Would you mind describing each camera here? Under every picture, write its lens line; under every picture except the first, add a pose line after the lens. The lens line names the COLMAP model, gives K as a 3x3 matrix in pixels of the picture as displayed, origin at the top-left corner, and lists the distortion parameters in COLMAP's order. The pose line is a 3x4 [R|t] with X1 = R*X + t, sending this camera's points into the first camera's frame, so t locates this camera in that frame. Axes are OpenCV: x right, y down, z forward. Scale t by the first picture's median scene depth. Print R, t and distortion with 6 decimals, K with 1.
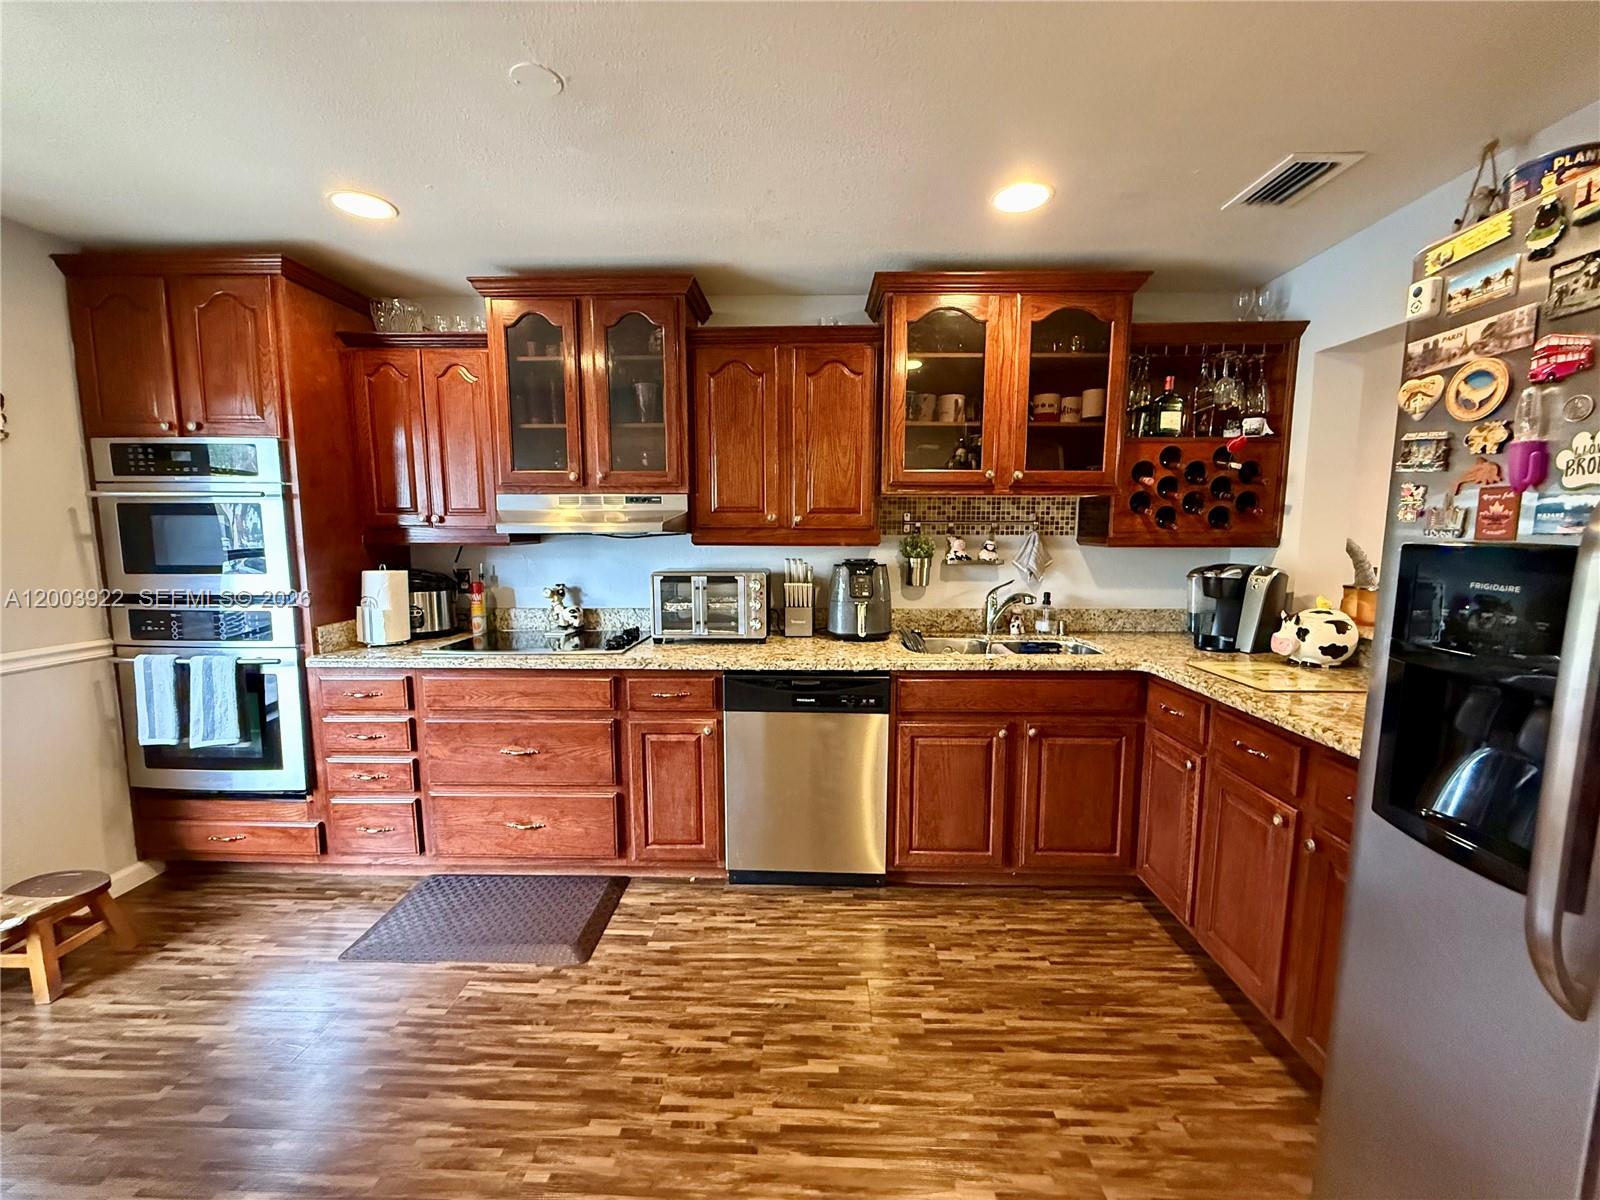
lens RADIAL K [[635.6, 0, 798.1], [0, 635.6, 601.3], [0, 0, 1]] dist [-0.000278, -0.000153]
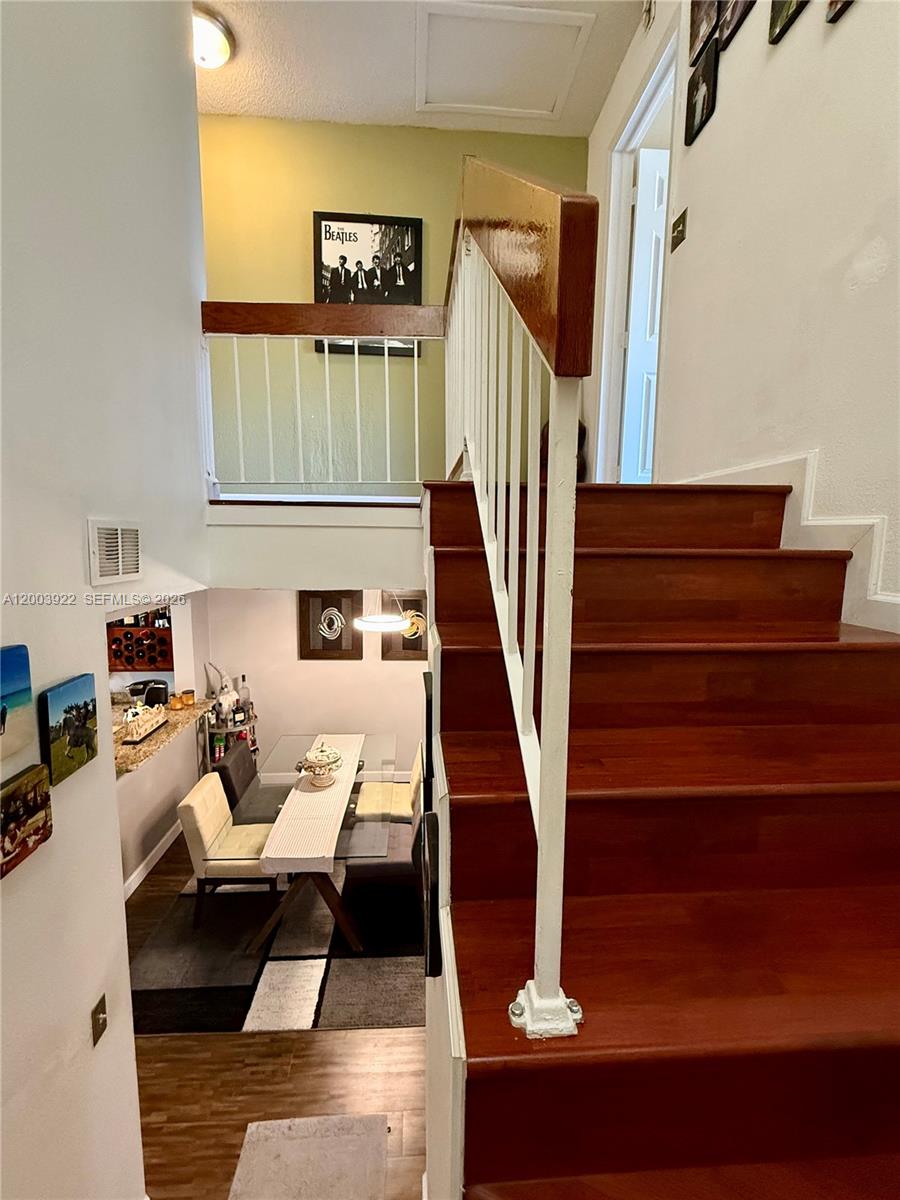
lens RADIAL K [[529.7, 0, 450.9], [0, 529.7, 597.3], [0, 0, 1]] dist [0.000279, 0.000097]
pose [[0.995619, -0.003525, 0.093439, 2.057349], [0.003175, 0.999987, 0.003892, -0.479762], [-0.093452, -0.003578, 0.995617, -1.414714]]
